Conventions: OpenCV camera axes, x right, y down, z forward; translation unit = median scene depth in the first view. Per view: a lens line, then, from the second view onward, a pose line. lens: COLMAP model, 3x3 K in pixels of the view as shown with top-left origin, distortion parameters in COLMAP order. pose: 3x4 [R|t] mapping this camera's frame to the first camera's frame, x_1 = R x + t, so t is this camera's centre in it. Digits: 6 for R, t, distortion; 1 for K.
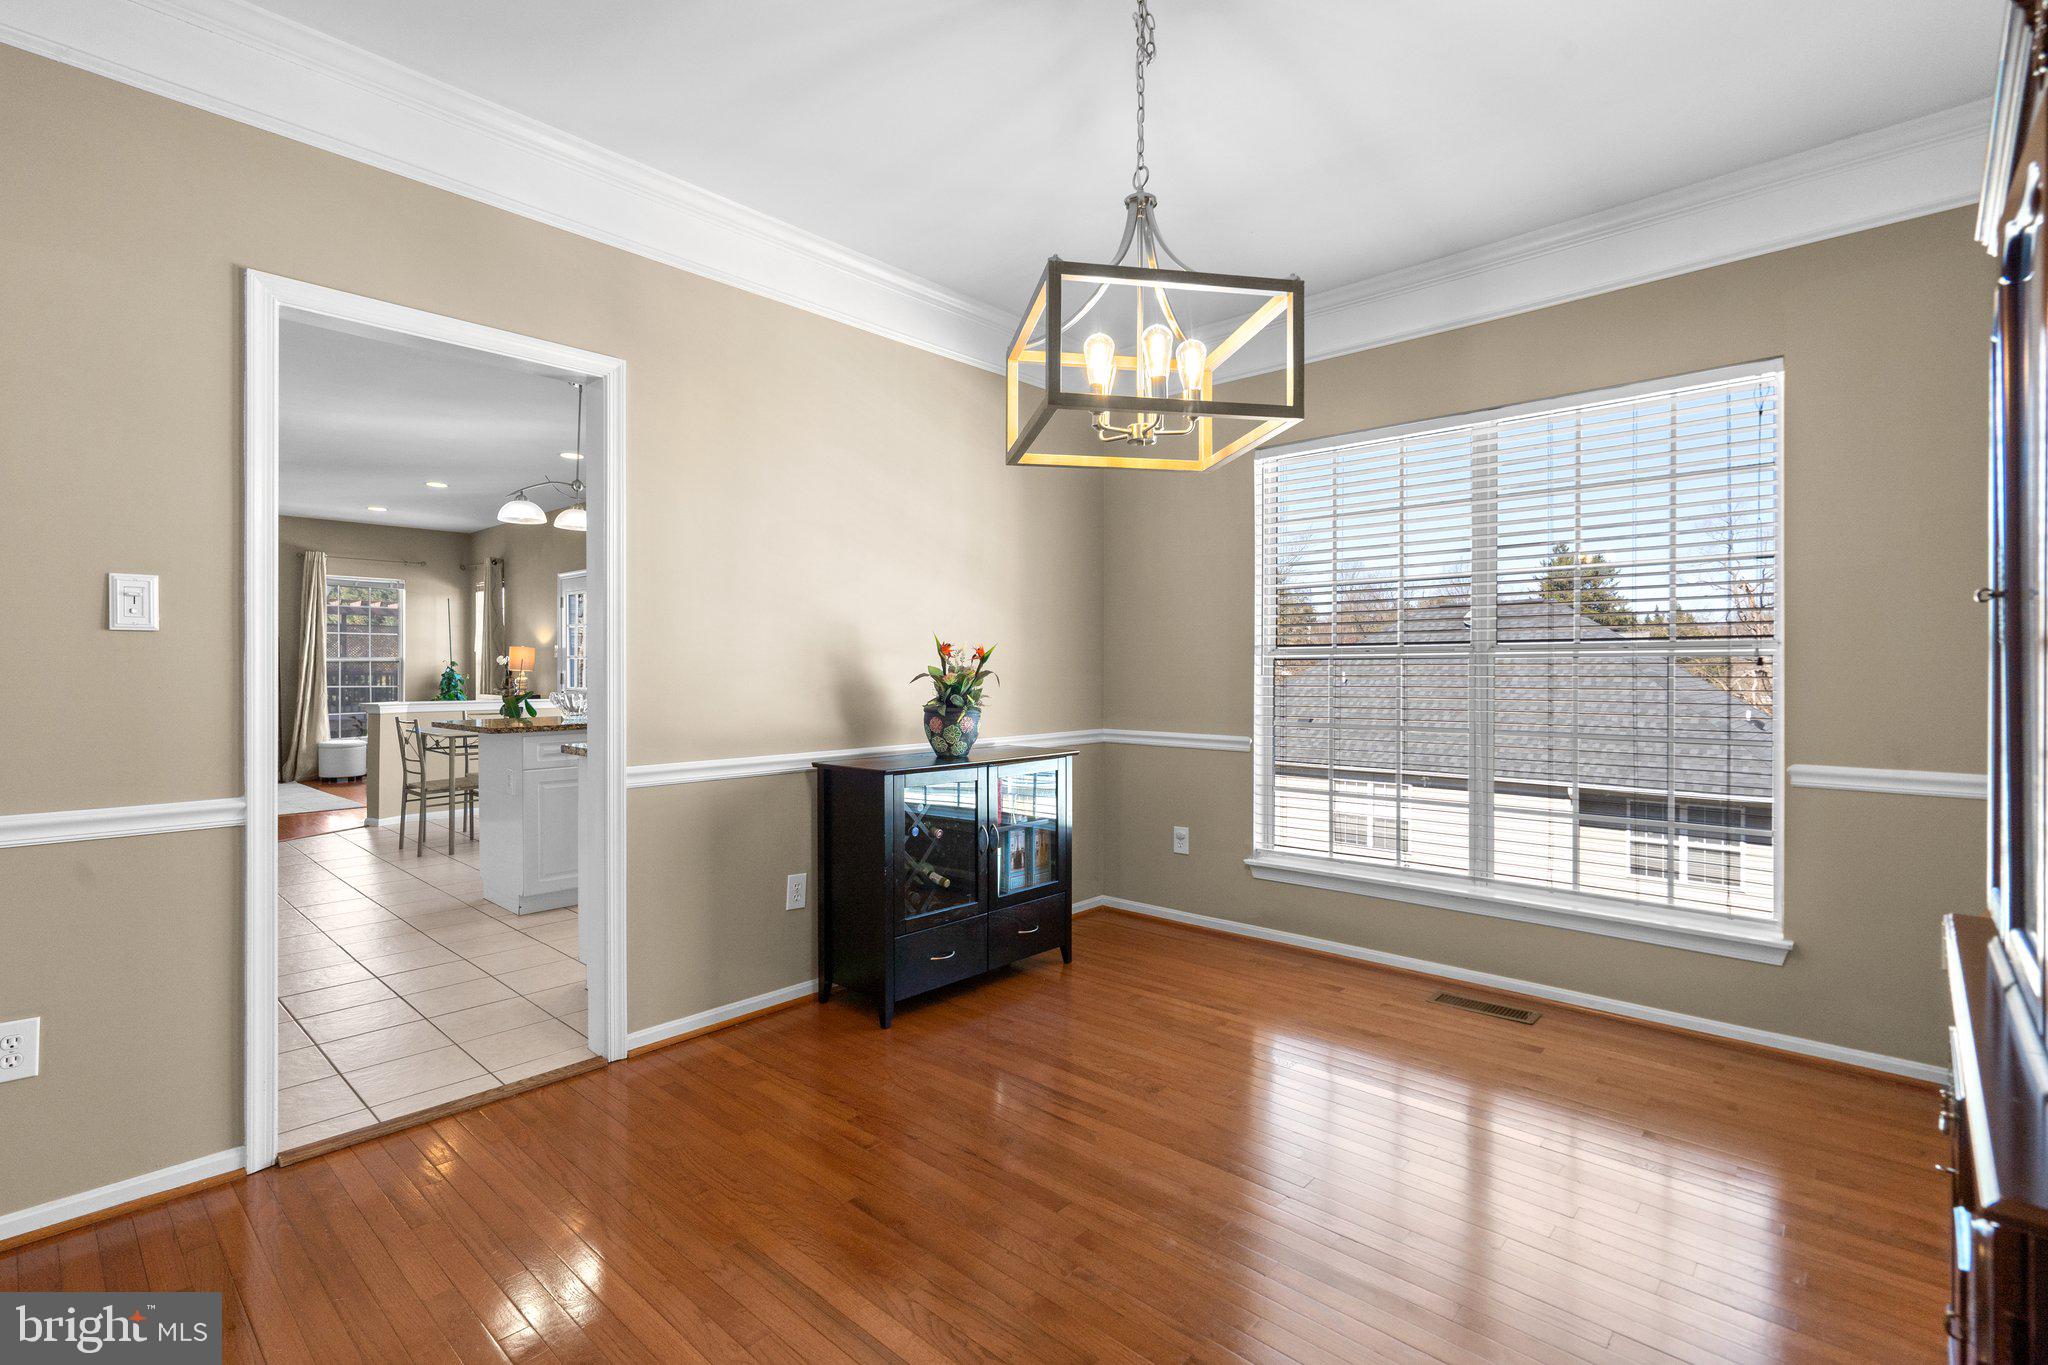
lens RADIAL K [[930.5, 0, 1005.2], [0, 930.5, 671.4], [0, 0, 1]] dist [-0.001242, -0.000082]
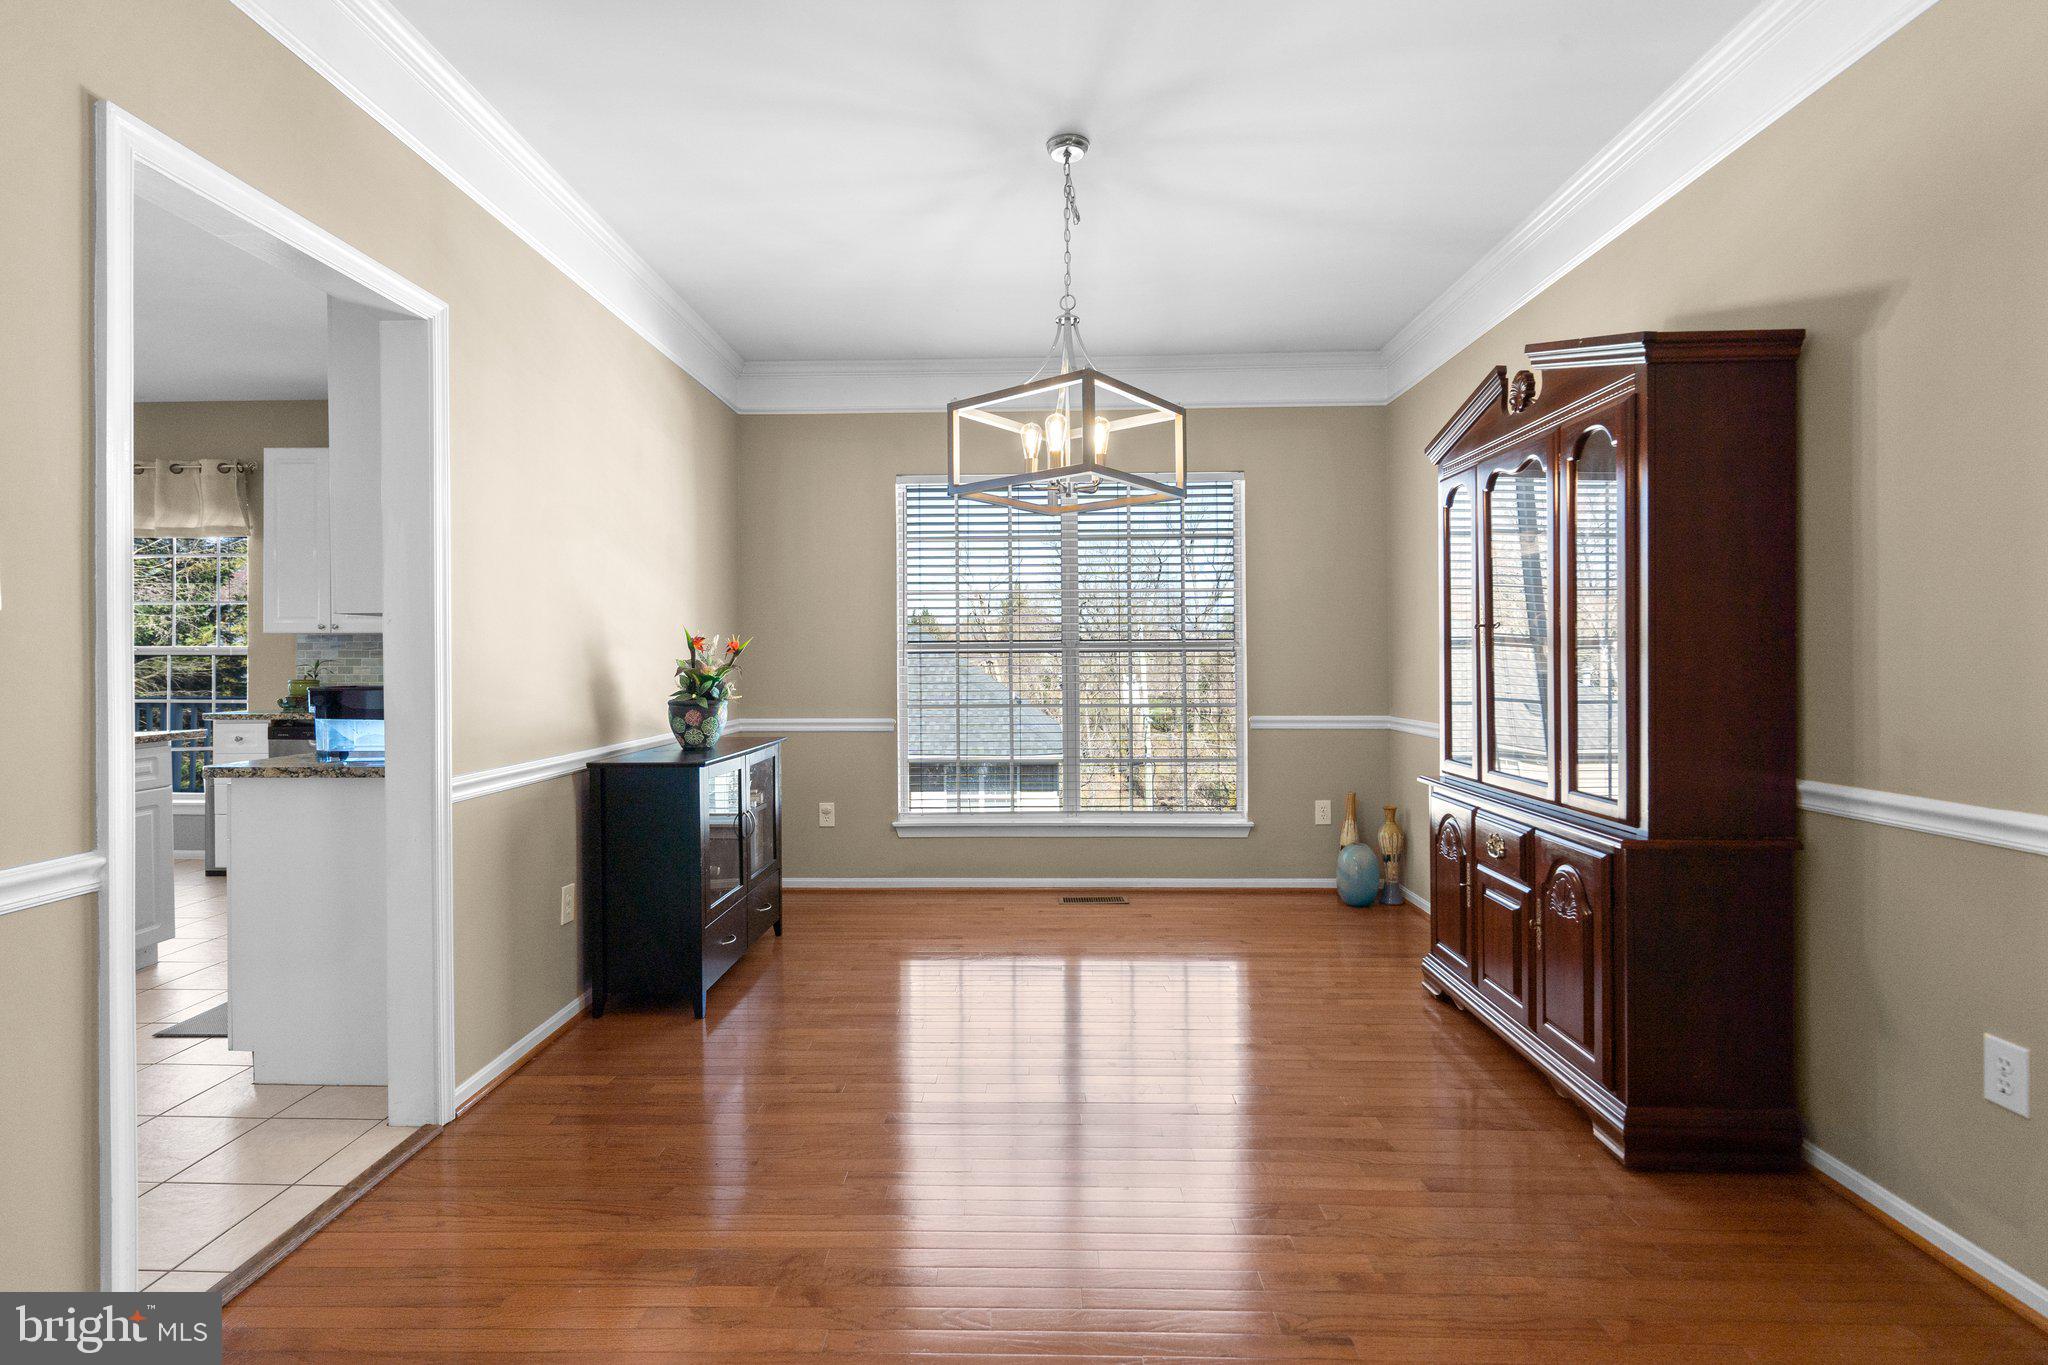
lens RADIAL K [[944.1, 0, 1008.7], [0, 944.1, 660.5], [0, 0, 1]] dist [-0.001053, -0.000013]
pose [[0.750733, -0.004158, 0.660592, -0.544916], [0.004900, 0.999988, 0.000725, -0.003955], [-0.660587, 0.002693, 0.750744, 0.007969]]
